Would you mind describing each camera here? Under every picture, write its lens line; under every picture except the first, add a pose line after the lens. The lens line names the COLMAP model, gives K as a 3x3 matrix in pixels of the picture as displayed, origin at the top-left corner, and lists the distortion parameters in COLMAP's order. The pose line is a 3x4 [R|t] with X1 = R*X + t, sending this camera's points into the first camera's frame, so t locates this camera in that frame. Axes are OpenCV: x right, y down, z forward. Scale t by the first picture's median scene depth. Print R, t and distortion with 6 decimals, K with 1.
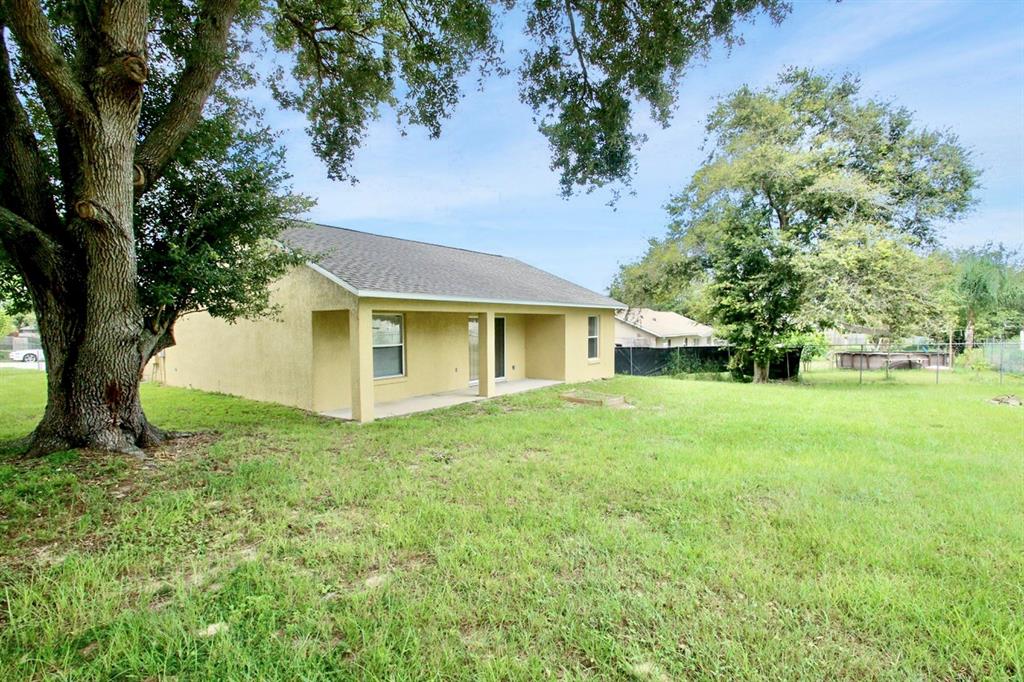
lens RADIAL K [[474.4, 0, 512.0], [0, 474.4, 338.9], [0, 0, 1]] dist [-0.004769, -0.000427]
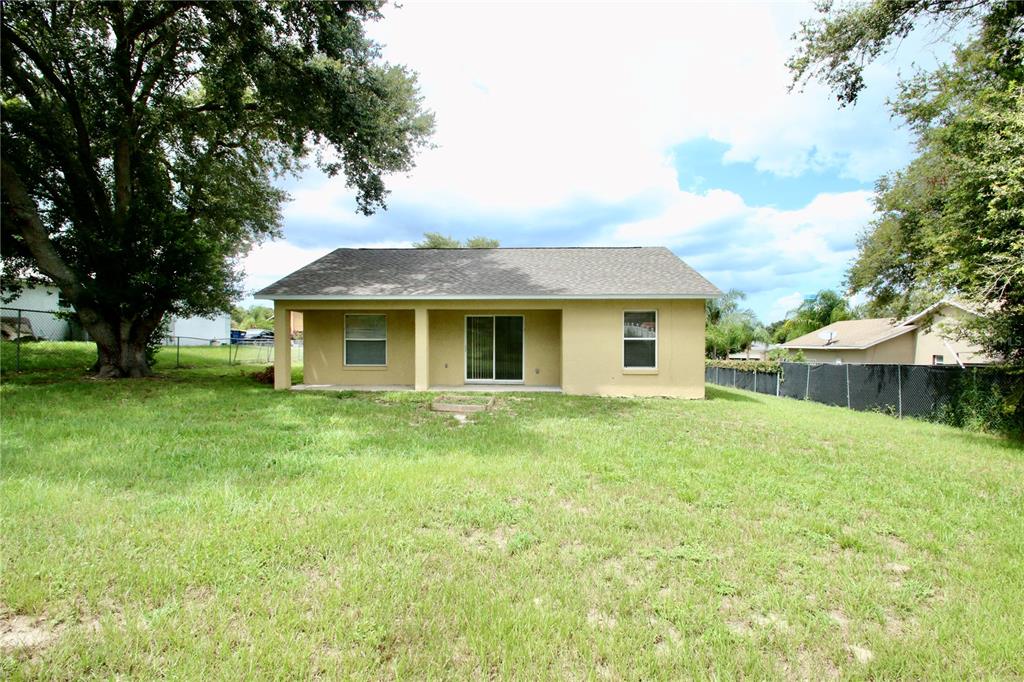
lens RADIAL K [[474.4, 0, 511.9], [0, 474.4, 340.4], [0, 0, 1]] dist [-0.004769, -0.000427]
pose [[0.560704, 0.004296, -0.828005, 0.724815], [-0.033894, 0.999267, -0.017767, 0.019041], [0.827322, 0.038027, 0.560439, 0.449974]]
